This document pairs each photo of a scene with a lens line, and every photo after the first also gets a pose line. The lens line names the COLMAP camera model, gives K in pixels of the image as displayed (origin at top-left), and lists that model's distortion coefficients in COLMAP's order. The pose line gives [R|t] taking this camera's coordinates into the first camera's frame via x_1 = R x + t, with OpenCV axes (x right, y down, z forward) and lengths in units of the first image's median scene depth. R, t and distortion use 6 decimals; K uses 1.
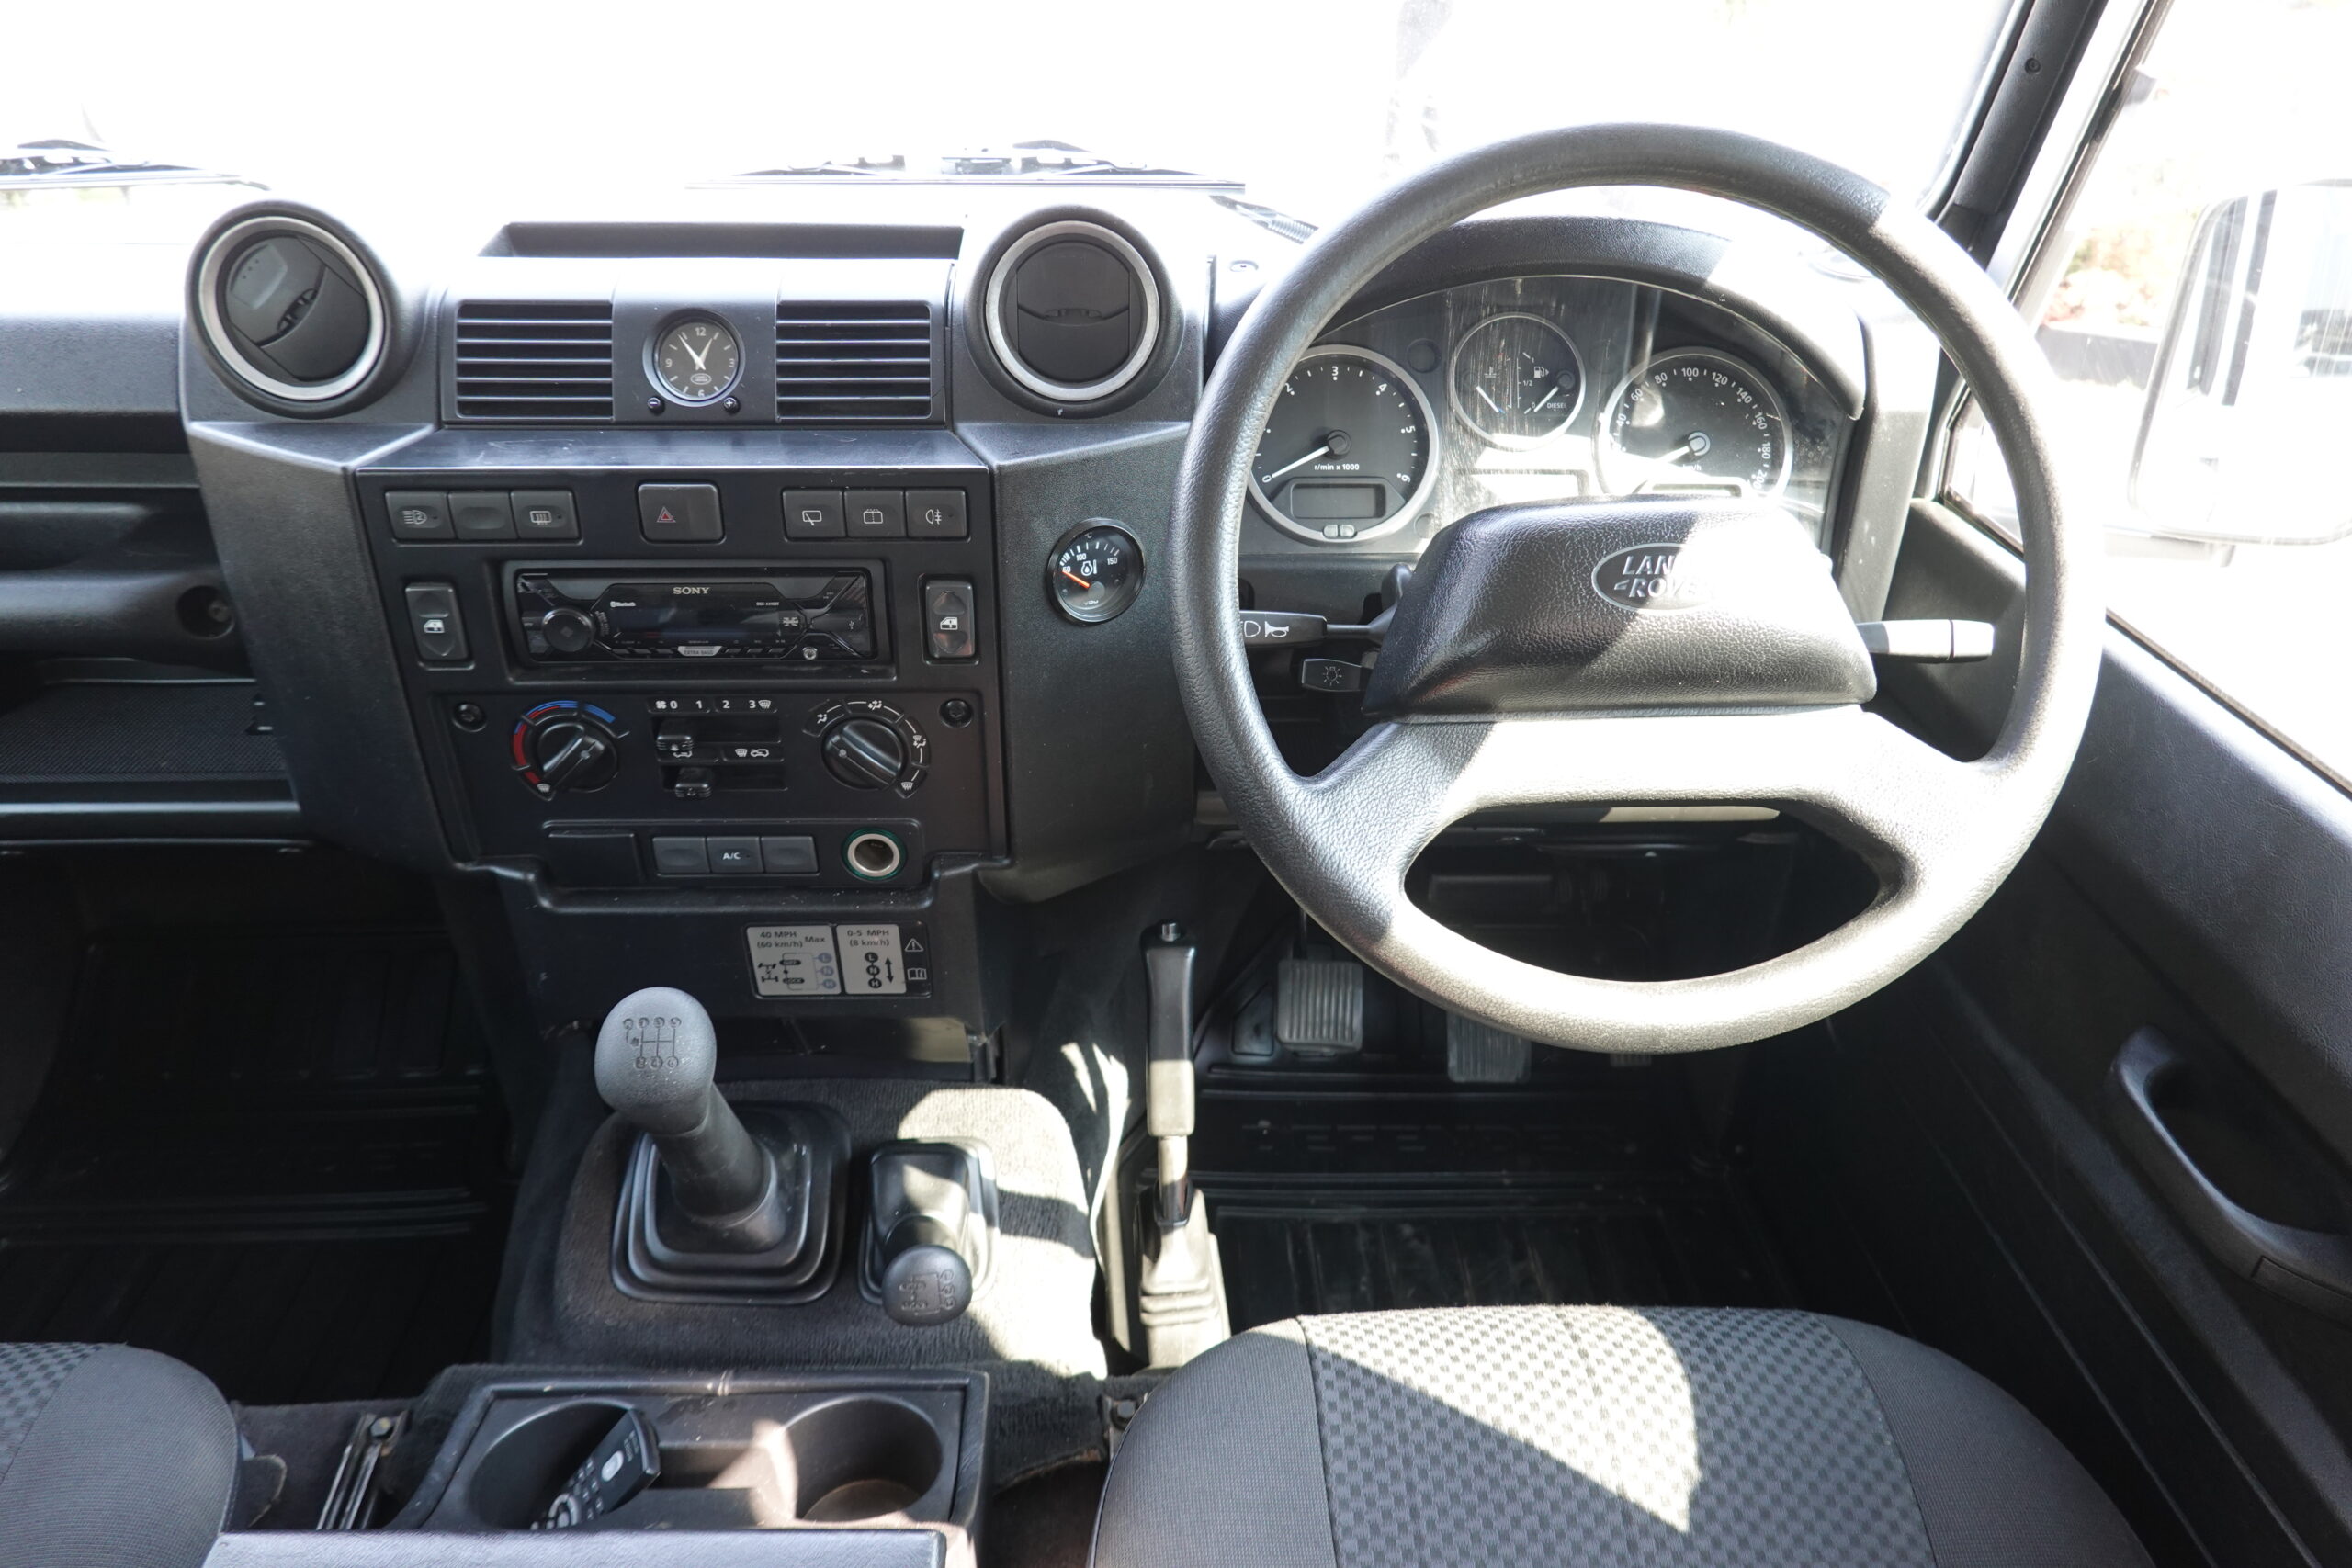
lens RADIAL K [[1563.4, 0, 1172.9], [0, 1563.4, 787.6], [0, 0, 1]] dist [-0.006881, 0.004540]
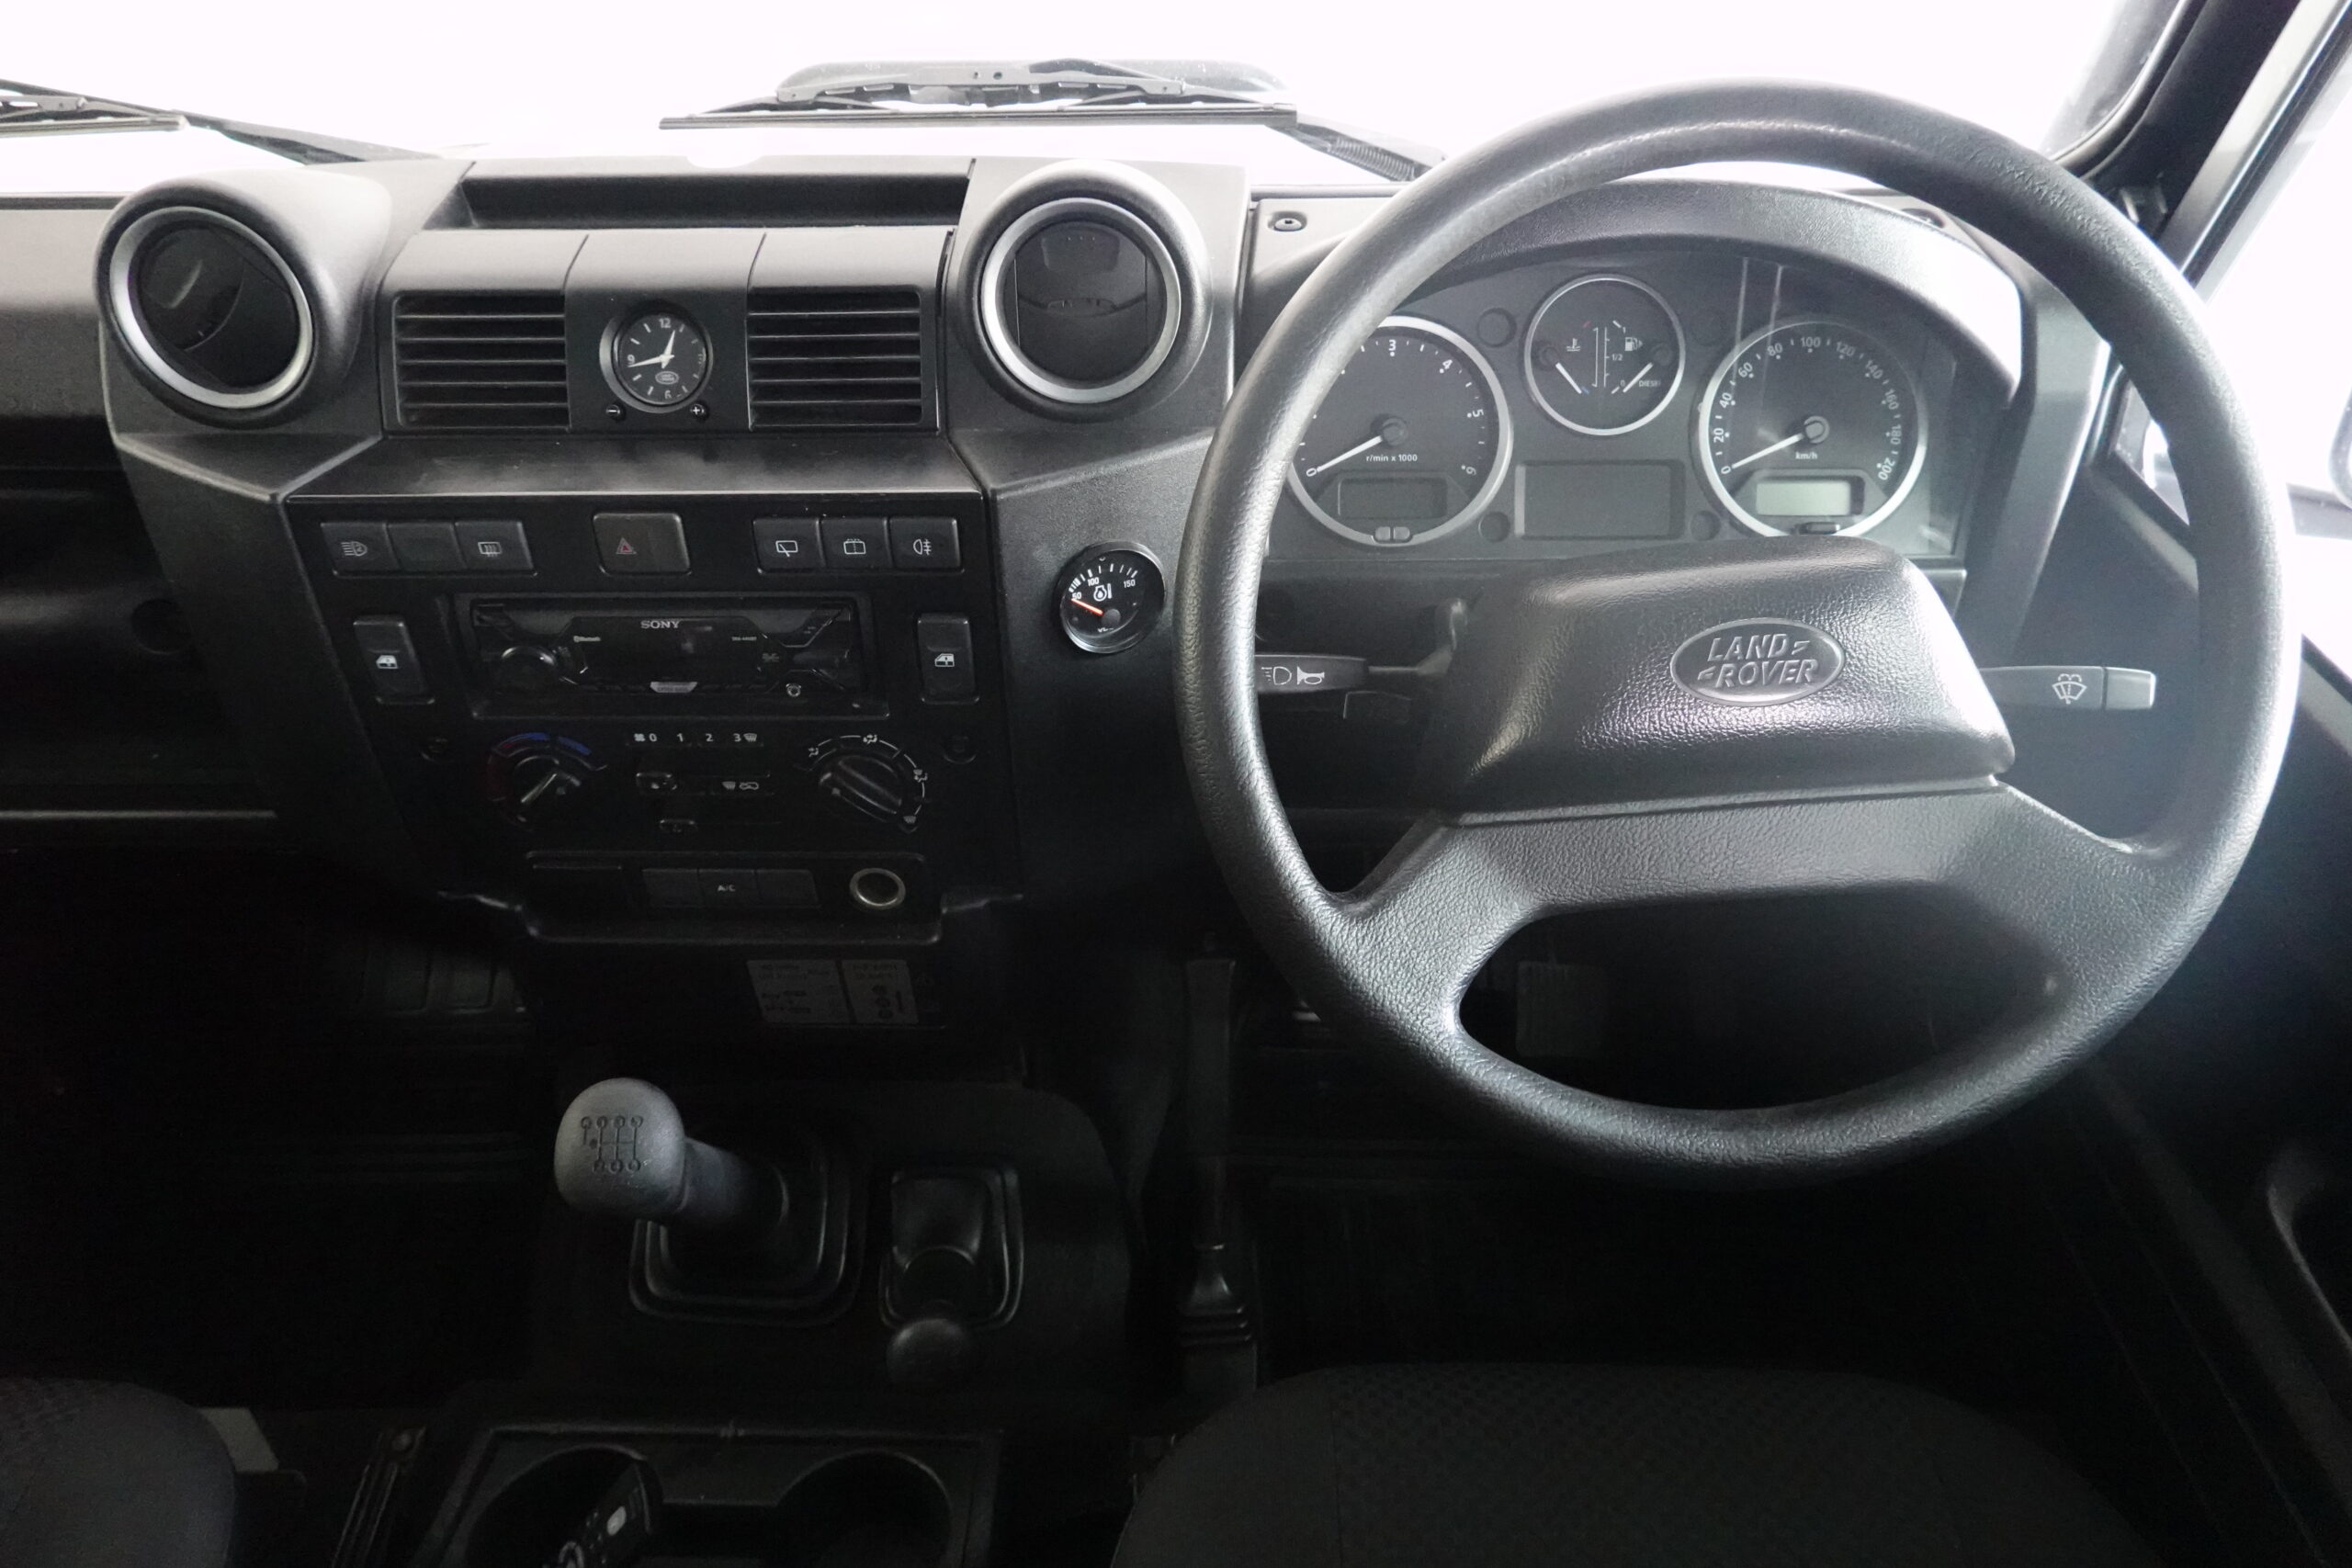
lens RADIAL K [[1563.4, 0, 1173.8], [0, 1563.4, 792.4], [0, 0, 1]] dist [-0.006881, 0.004540]
pose [[0.997934, 0.012232, -0.063072, 0.043200], [-0.004599, 0.992792, 0.119761, -0.132161], [0.064083, -0.119224, 0.990797, 0.108511]]
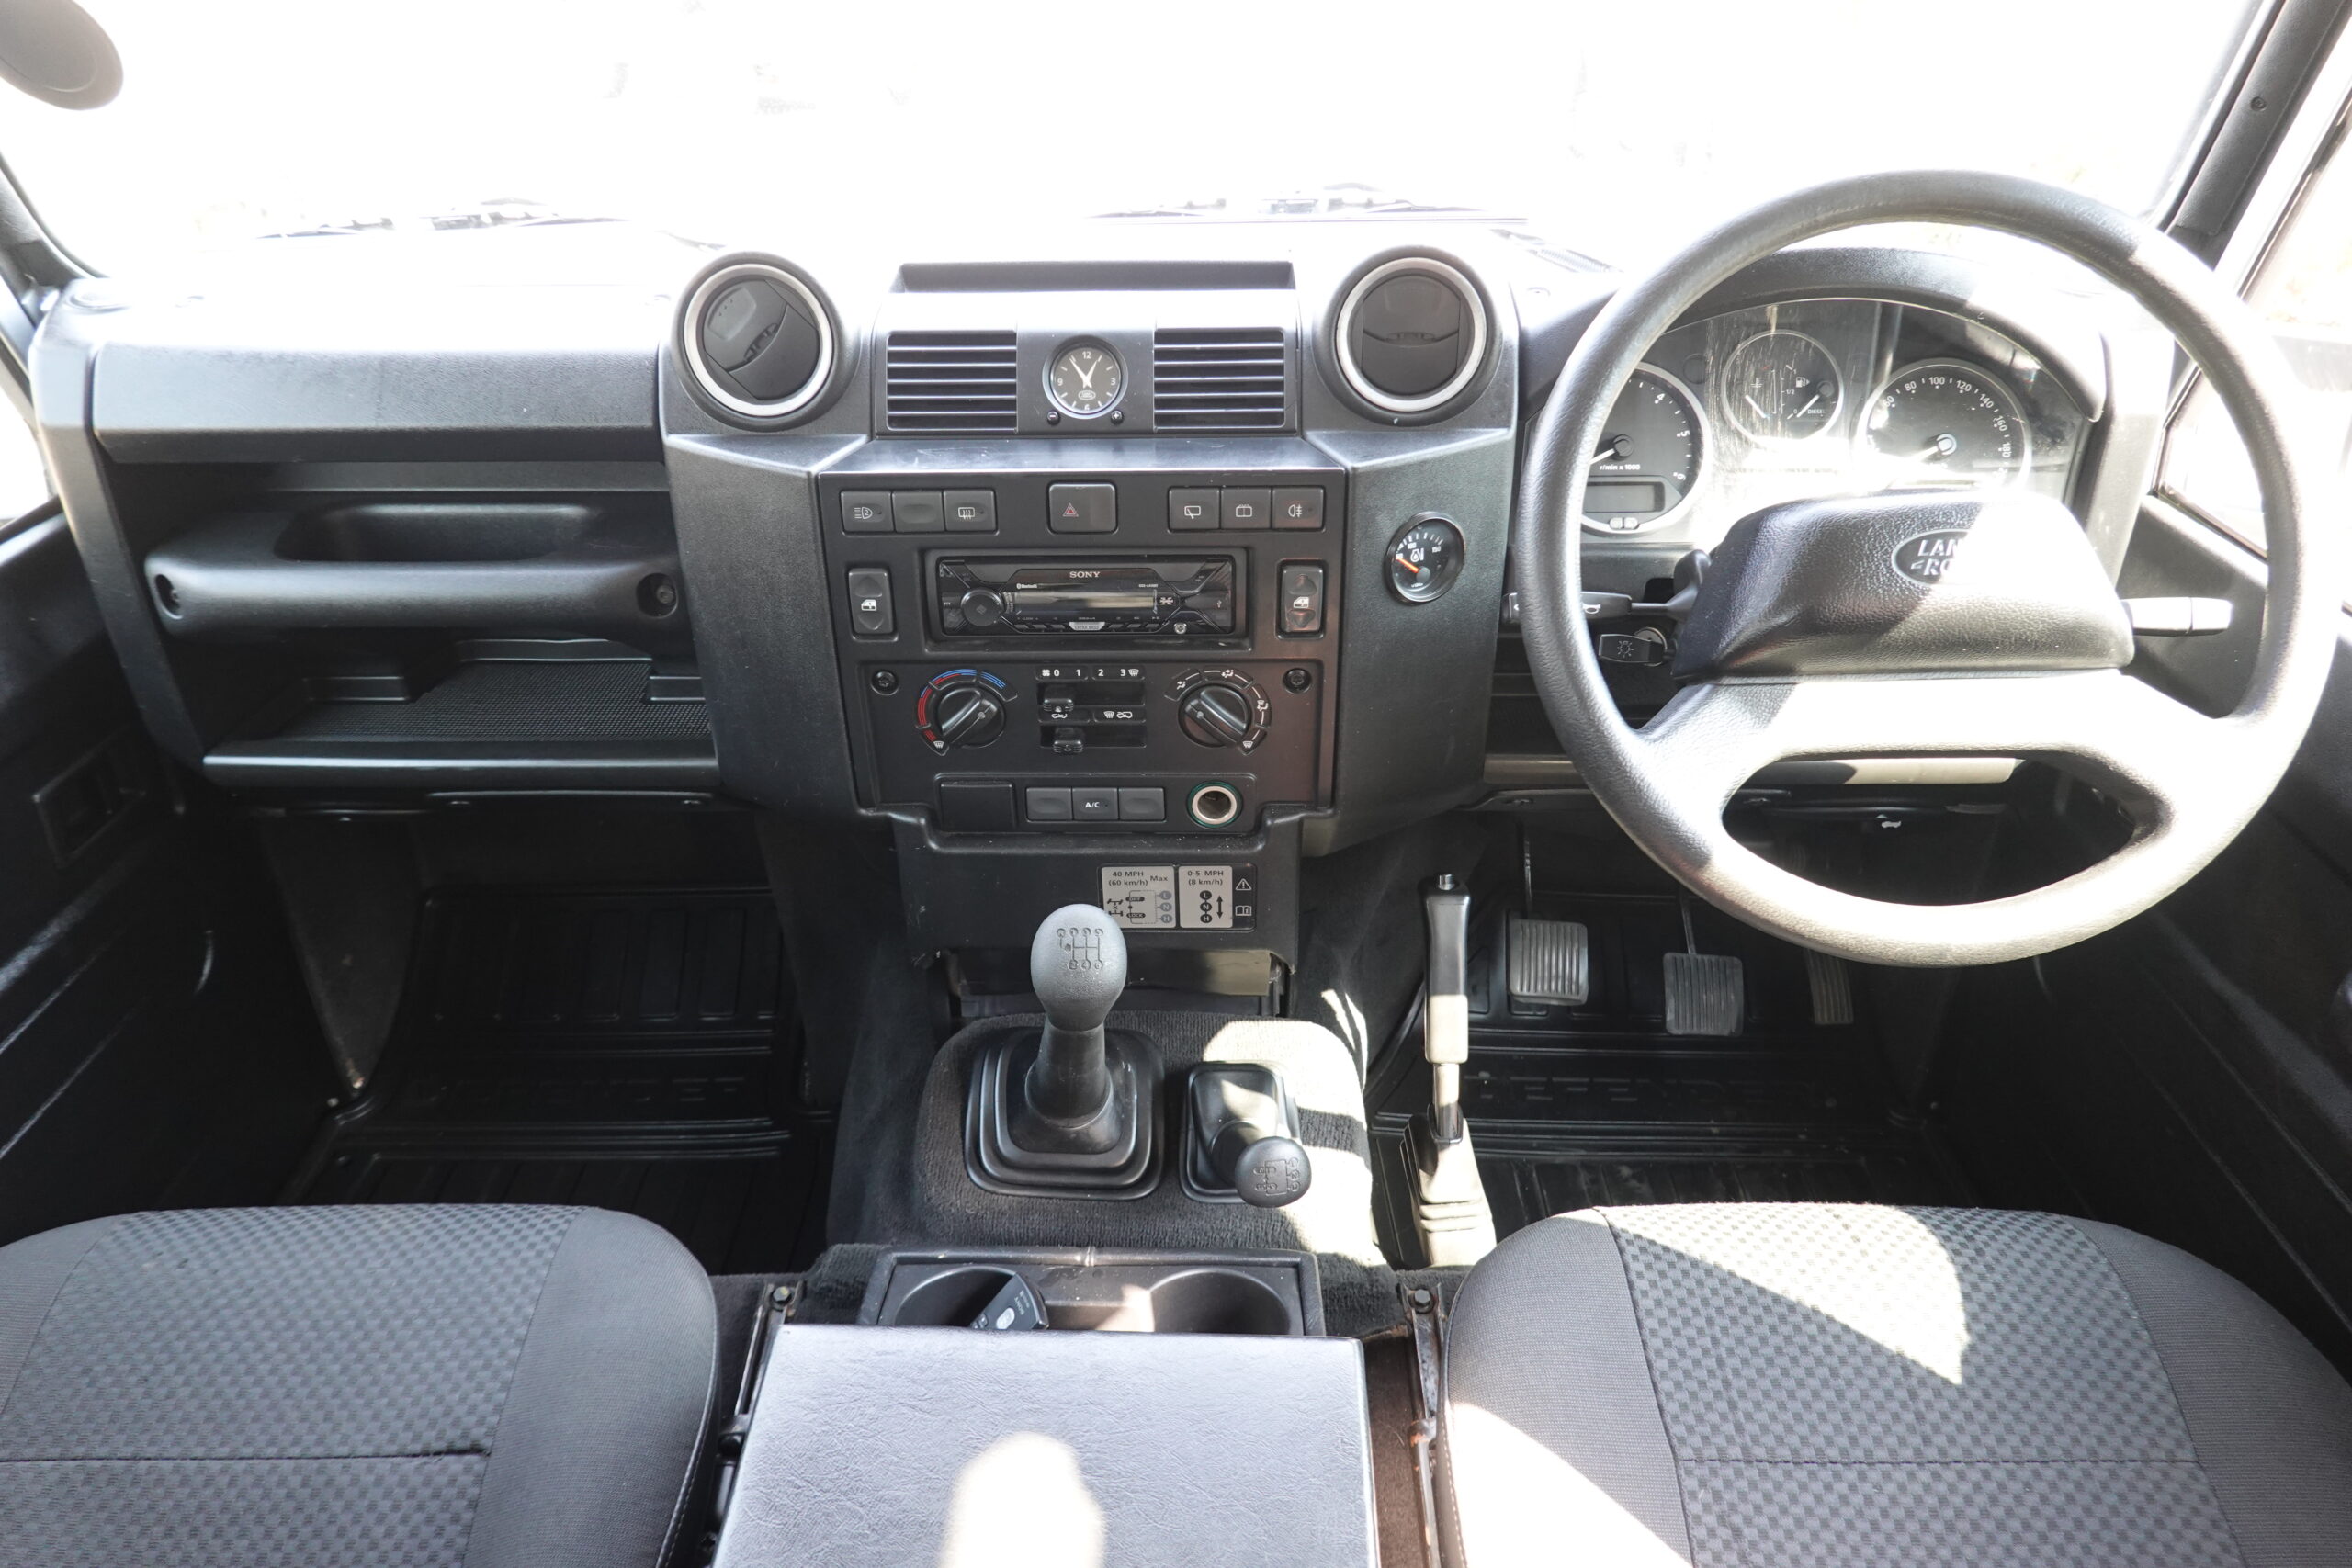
lens RADIAL K [[1563.4, 0, 1173.5], [0, 1563.4, 788.7], [0, 0, 1]] dist [-0.006881, 0.004540]
pose [[0.998256, 0.005313, -0.058790, -0.162497], [-0.005518, 0.999979, -0.003328, 0.037023], [0.058771, 0.003646, 0.998265, -0.165095]]
